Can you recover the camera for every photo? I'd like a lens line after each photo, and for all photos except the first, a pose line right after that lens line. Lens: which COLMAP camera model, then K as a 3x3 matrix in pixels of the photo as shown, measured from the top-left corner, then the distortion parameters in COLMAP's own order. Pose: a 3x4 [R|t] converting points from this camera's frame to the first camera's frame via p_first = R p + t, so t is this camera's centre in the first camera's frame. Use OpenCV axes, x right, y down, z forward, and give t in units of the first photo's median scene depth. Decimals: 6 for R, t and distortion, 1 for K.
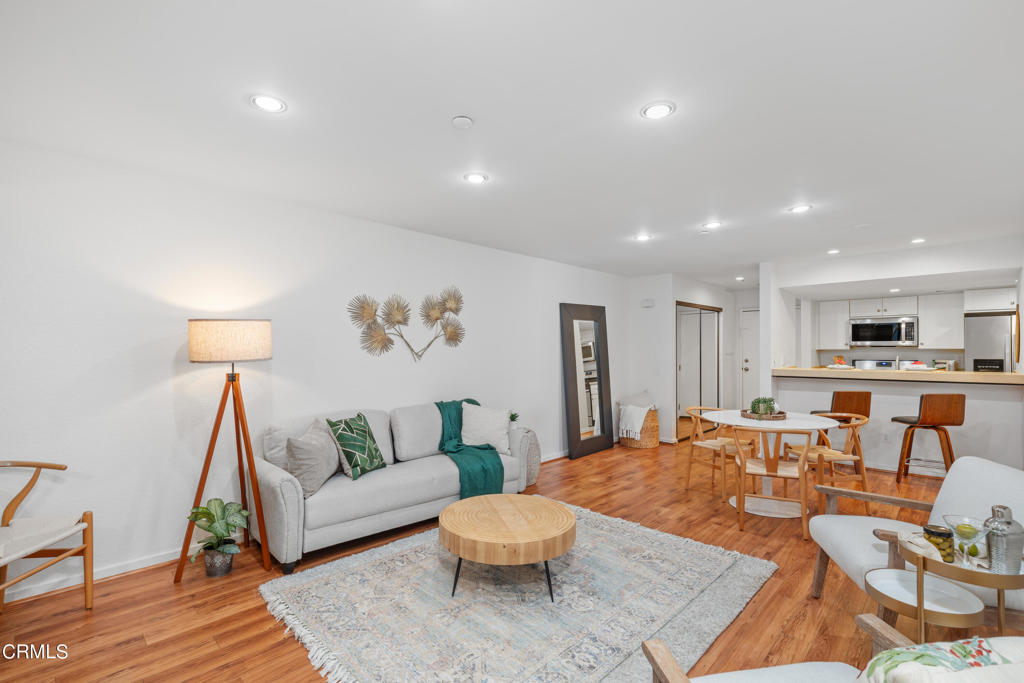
lens RADIAL K [[462.8, 0, 510.8], [0, 462.8, 344.6], [0, 0, 1]] dist [-0.009898, 0.002378]
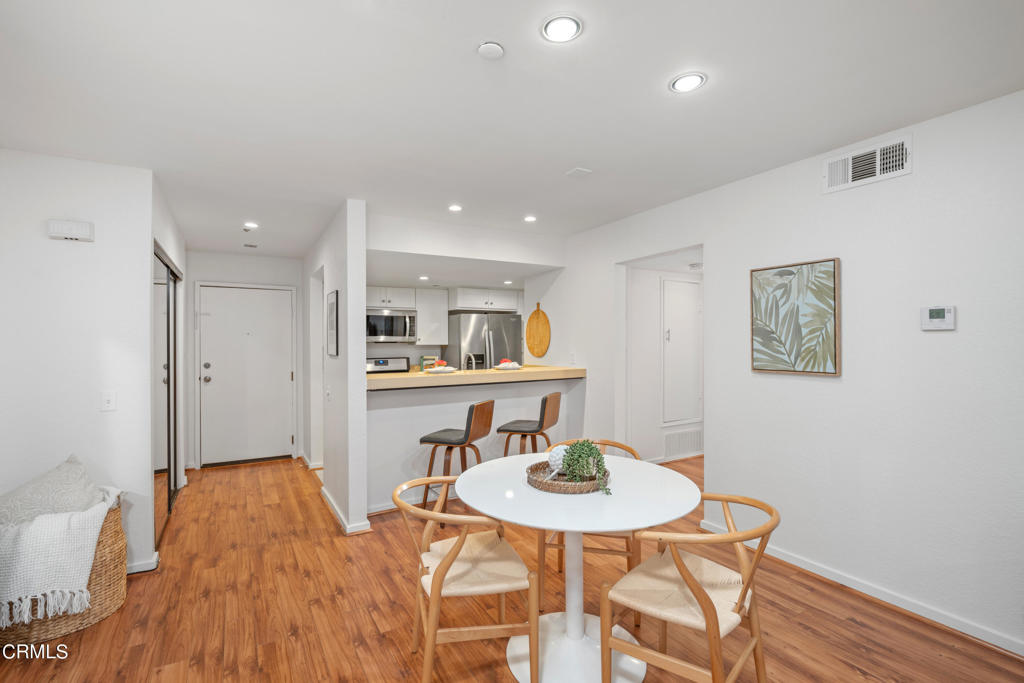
lens RADIAL K [[462.8, 0, 506.4], [0, 462.8, 339.9], [0, 0, 1]] dist [-0.009898, 0.002378]
pose [[0.275436, 0.007021, 0.961294, 0.043251], [-0.001561, 0.999975, -0.006856, 0.007617], [-0.961318, 0.000388, 0.275440, 0.850209]]
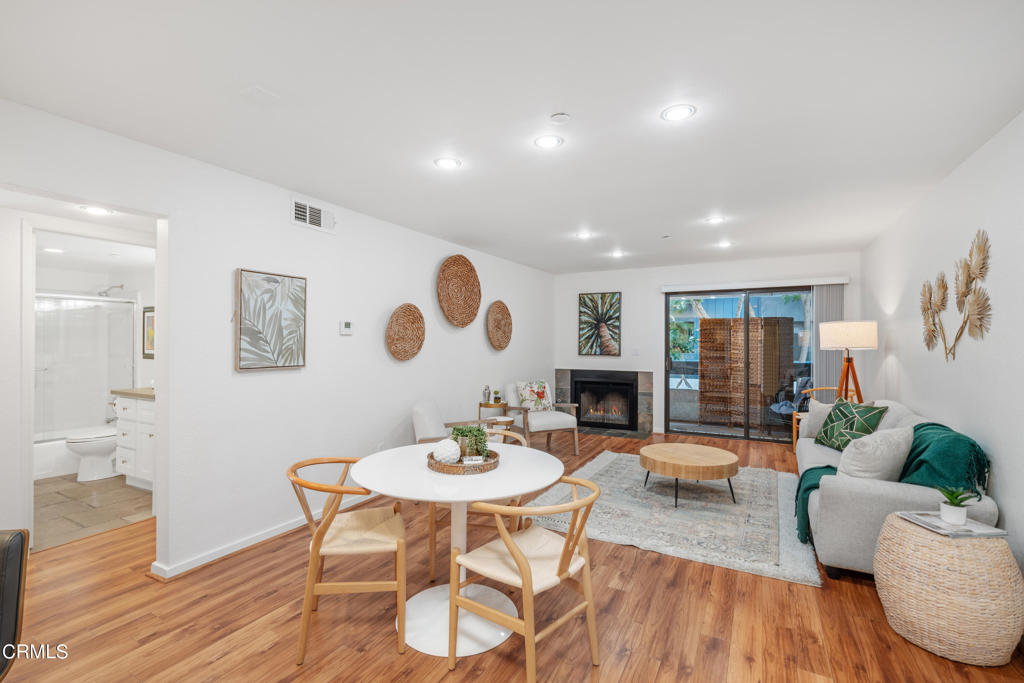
lens RADIAL K [[462.8, 0, 508.1], [0, 462.8, 337.8], [0, 0, 1]] dist [-0.009898, 0.002378]
pose [[-0.965028, -0.002317, -0.262136, 0.588862], [0.000238, 0.999953, -0.009714, 0.006787], [0.262146, -0.009437, -0.964982, 1.434613]]
